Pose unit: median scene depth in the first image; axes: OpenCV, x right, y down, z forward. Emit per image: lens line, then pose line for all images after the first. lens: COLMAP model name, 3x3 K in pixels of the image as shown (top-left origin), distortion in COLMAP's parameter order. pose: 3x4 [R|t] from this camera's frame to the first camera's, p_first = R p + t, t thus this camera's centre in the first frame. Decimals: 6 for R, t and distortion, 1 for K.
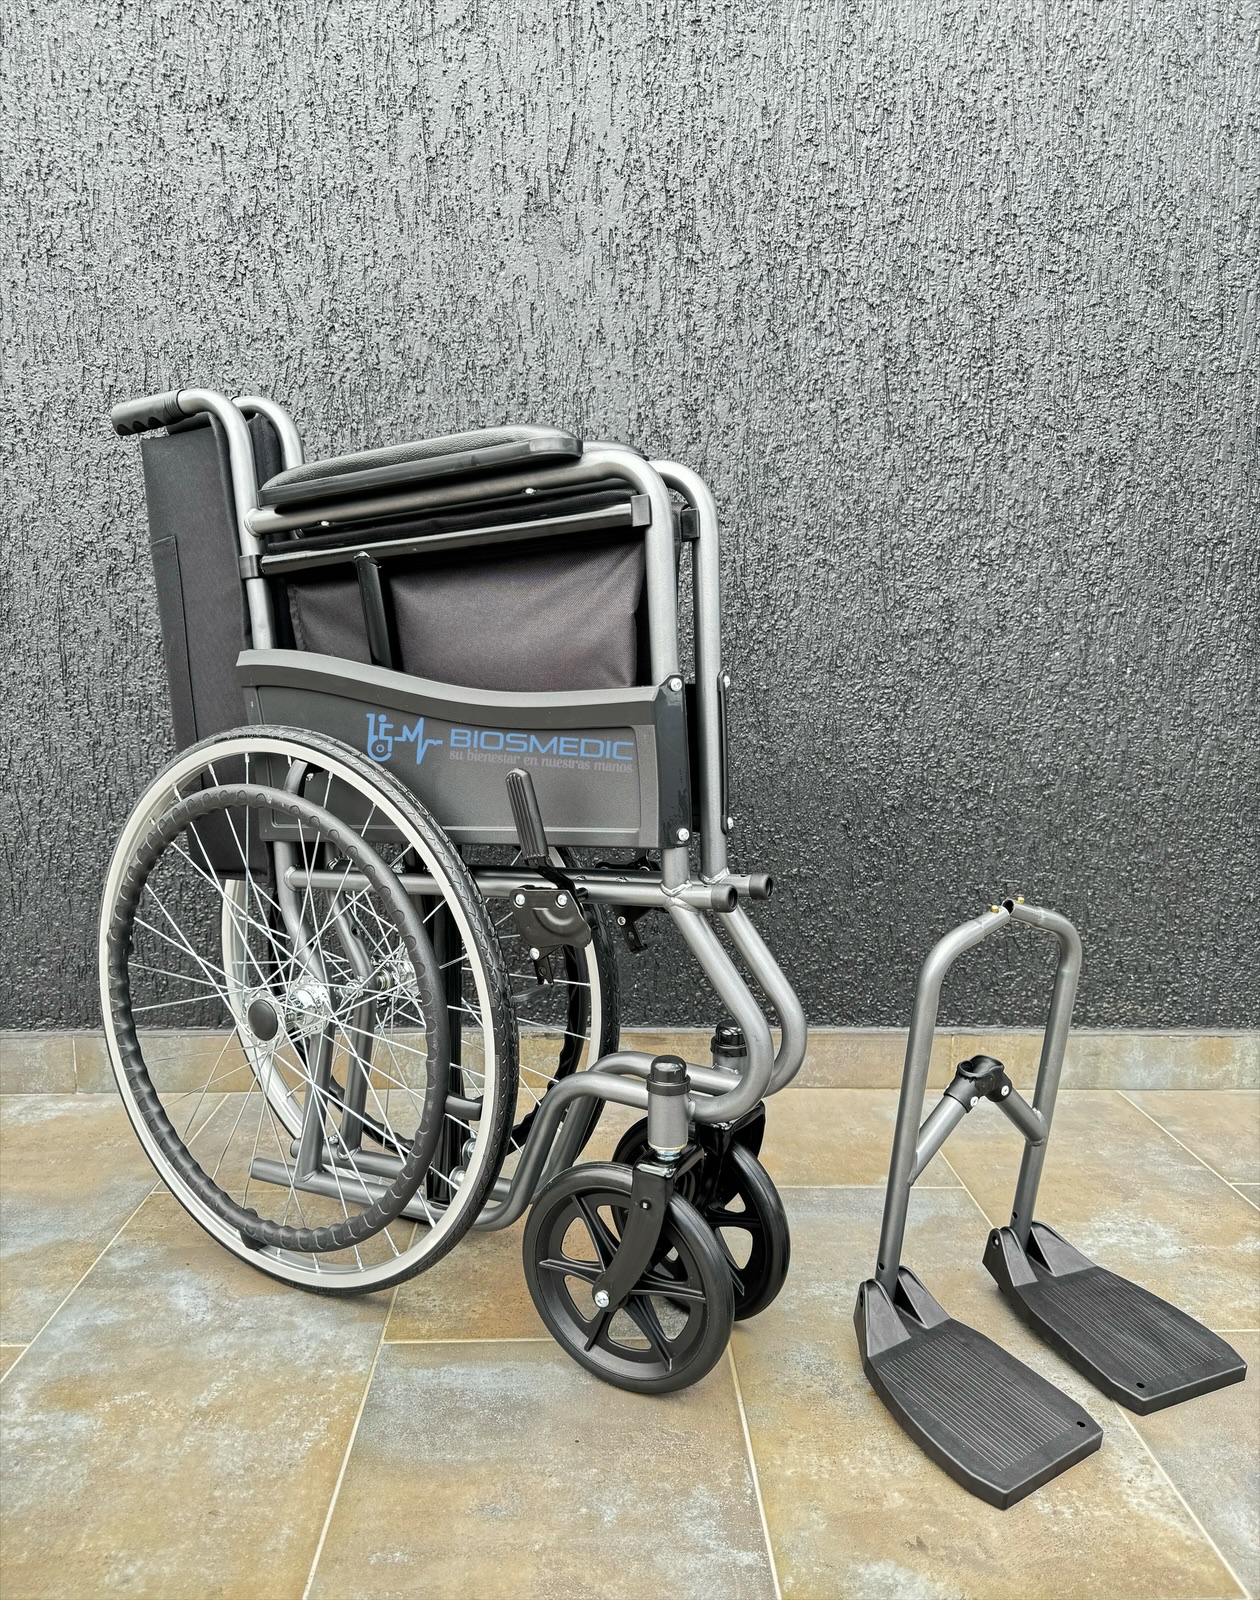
lens RADIAL K [[1197.2, 0, 636.0], [0, 1197.2, 845.9], [0, 0, 1]] dist [-0.005027, -0.006051]
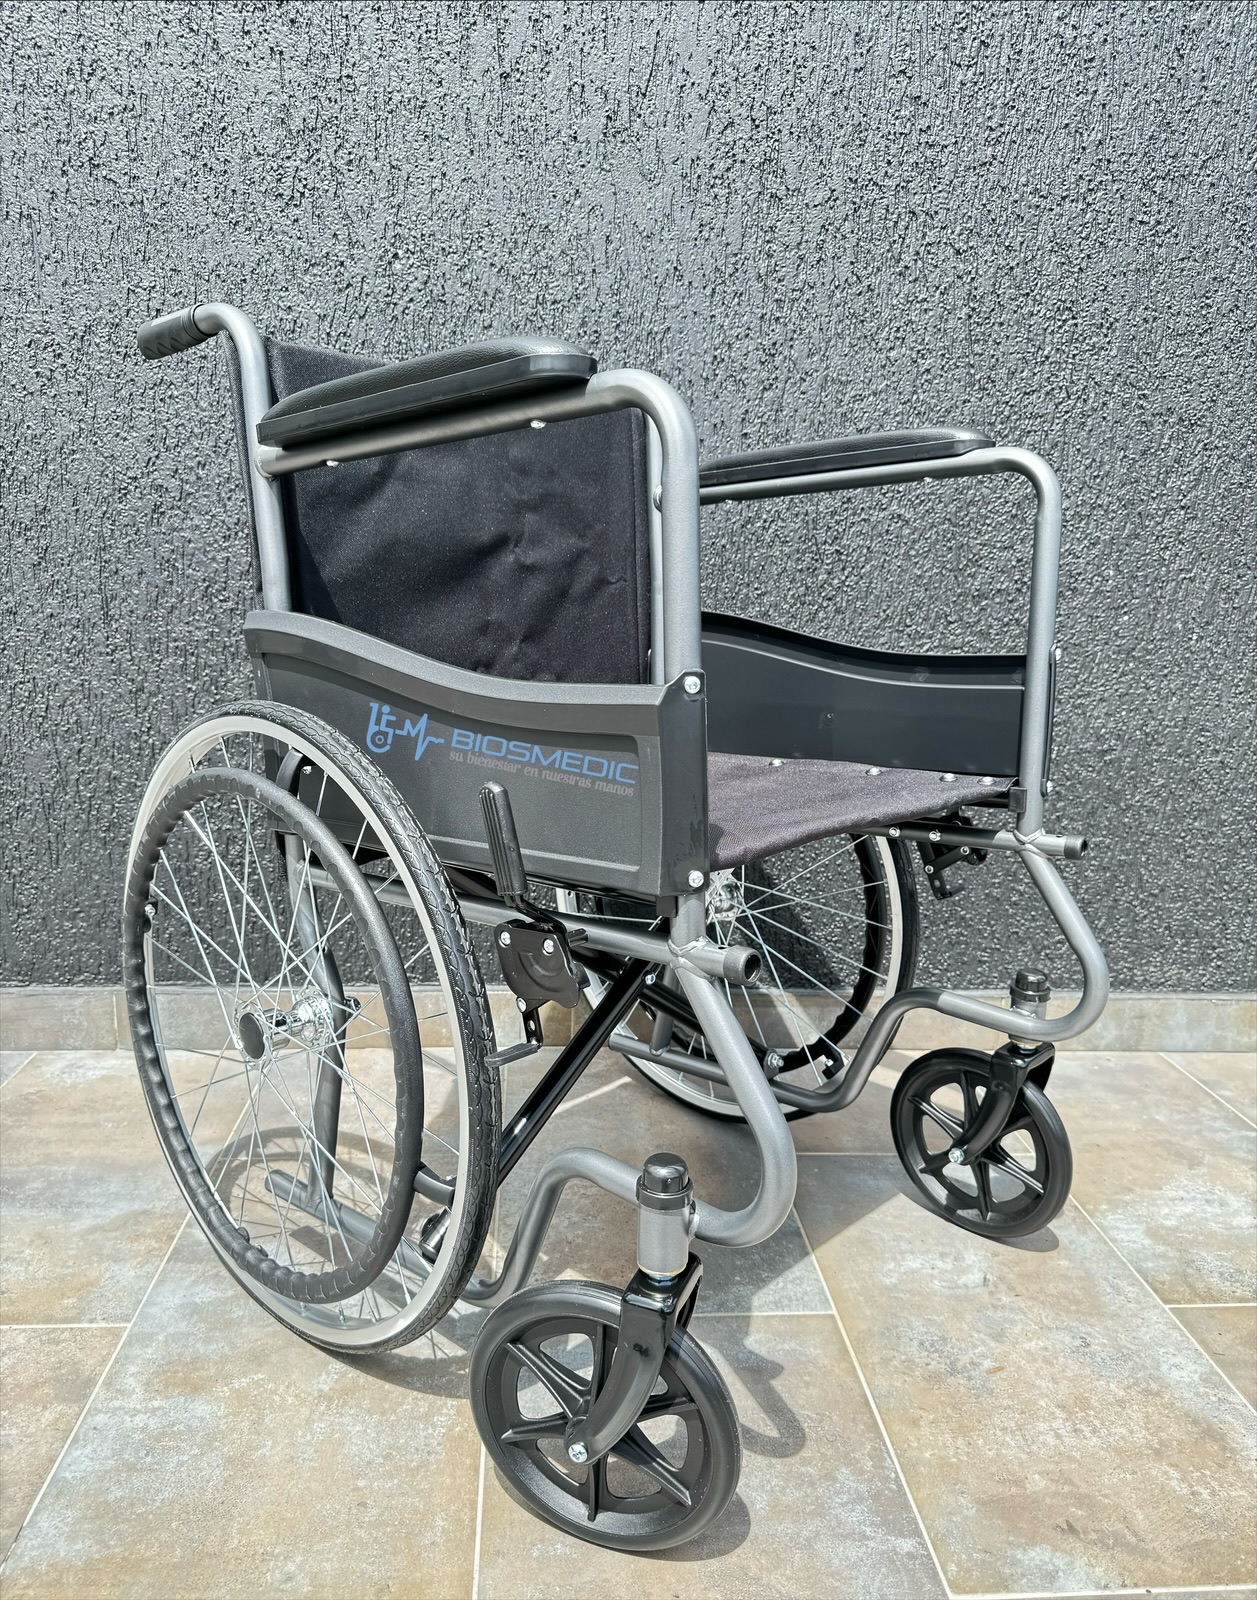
lens RADIAL K [[1197.2, 0, 629.9], [0, 1197.2, 844.7], [0, 0, 1]] dist [-0.005027, -0.006051]
pose [[0.998893, 0.013794, 0.044983, -0.106533], [-0.016480, 0.998068, 0.059897, -0.027928], [-0.044070, -0.060572, 0.997190, 0.022207]]
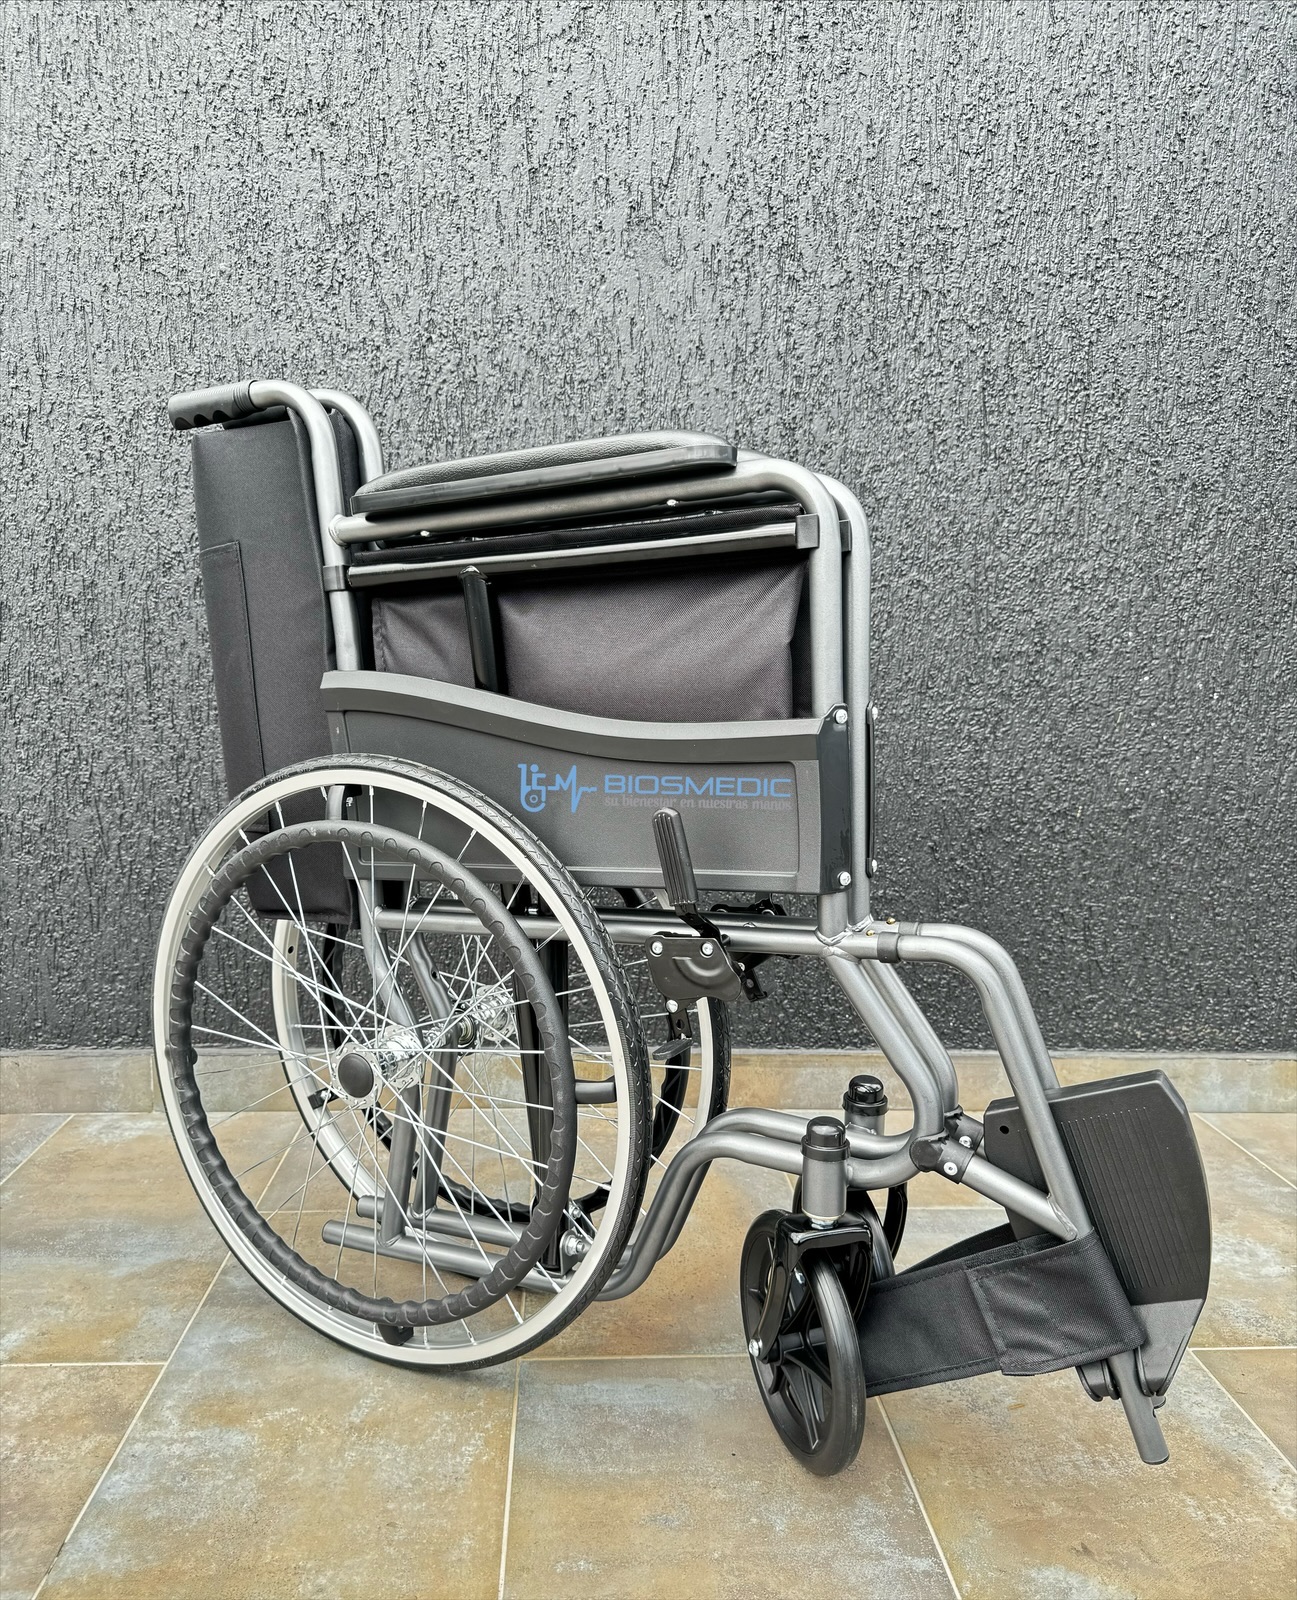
lens RADIAL K [[1235.7, 0, 649.2], [0, 1235.7, 872.2], [0, 0, 1]] dist [-0.004922, -0.007806]
pose [[0.999632, 0.008786, 0.025656, -0.096114], [-0.009026, 0.999916, 0.009257, -0.004274], [-0.025572, -0.009485, 0.999628, -0.027634]]
